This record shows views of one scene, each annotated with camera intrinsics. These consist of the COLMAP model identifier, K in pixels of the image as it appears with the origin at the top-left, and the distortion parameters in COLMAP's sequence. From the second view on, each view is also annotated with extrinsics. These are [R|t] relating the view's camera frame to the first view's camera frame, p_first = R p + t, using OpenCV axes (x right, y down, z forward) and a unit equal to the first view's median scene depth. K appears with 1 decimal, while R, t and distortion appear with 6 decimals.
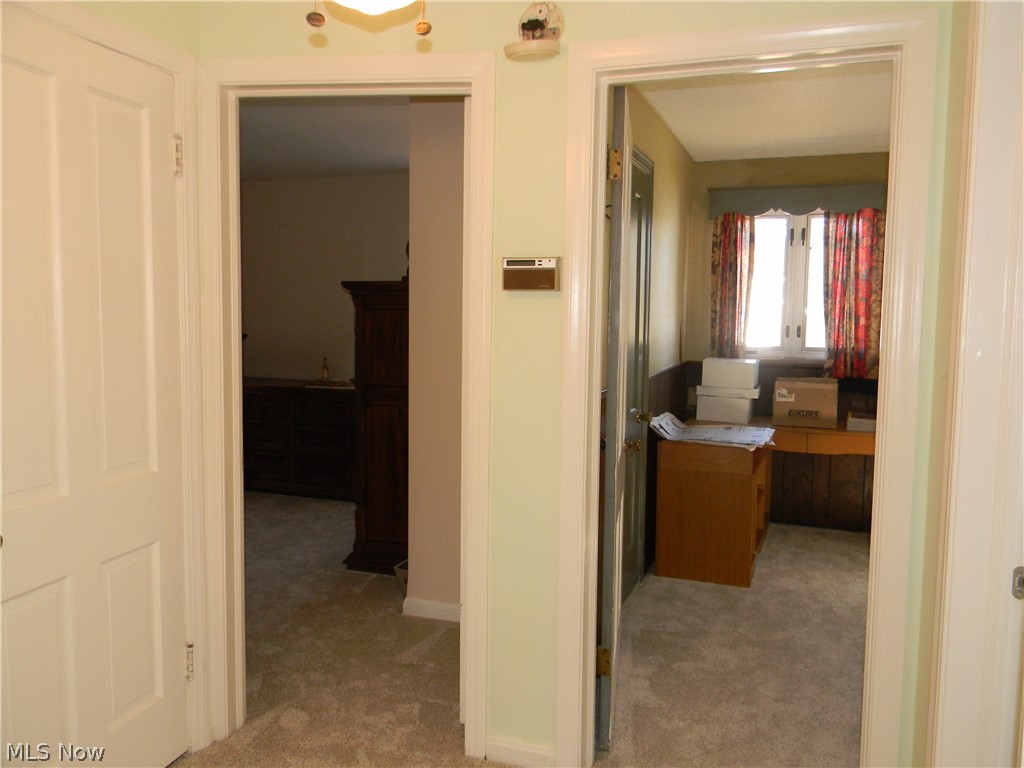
lens RADIAL K [[811.0, 0, 505.9], [0, 811.0, 380.9], [0, 0, 1]] dist [-0.002752, 0.003402]
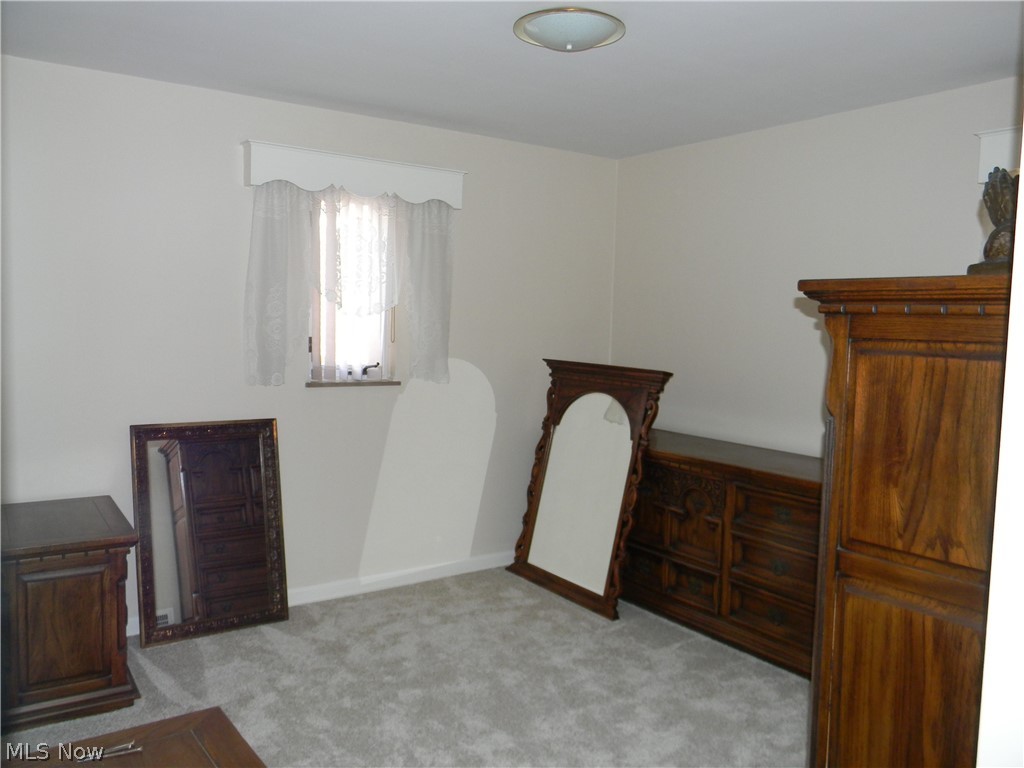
lens RADIAL K [[811.0, 0, 505.9], [0, 811.0, 380.9], [0, 0, 1]] dist [-0.002752, 0.003402]
pose [[0.818836, 0.051692, -0.571695, -0.088403], [-0.063497, 0.997982, -0.000711, -0.063272], [0.570505, 0.036883, 0.820466, 0.589503]]
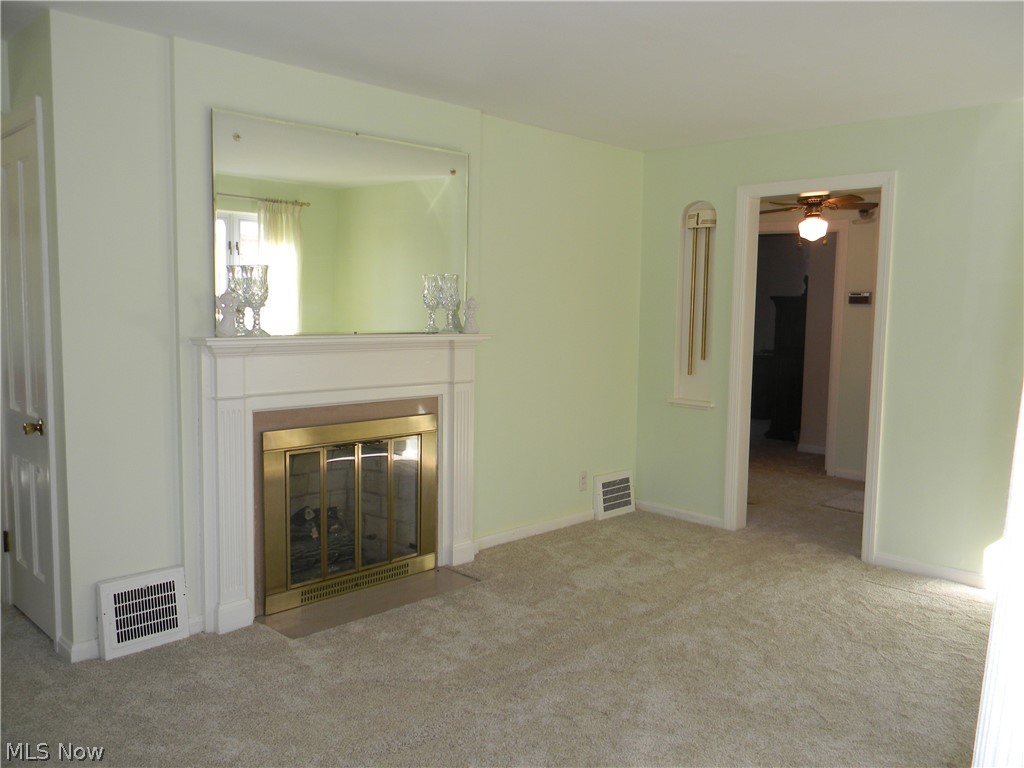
lens RADIAL K [[811.0, 0, 505.9], [0, 811.0, 380.9], [0, 0, 1]] dist [-0.002752, 0.003402]
pose [[0.906528, 0.045837, -0.419650, 0.059651], [-0.046459, 0.998882, 0.008743, 0.105089], [0.419581, 0.011570, 0.907644, -1.144683]]
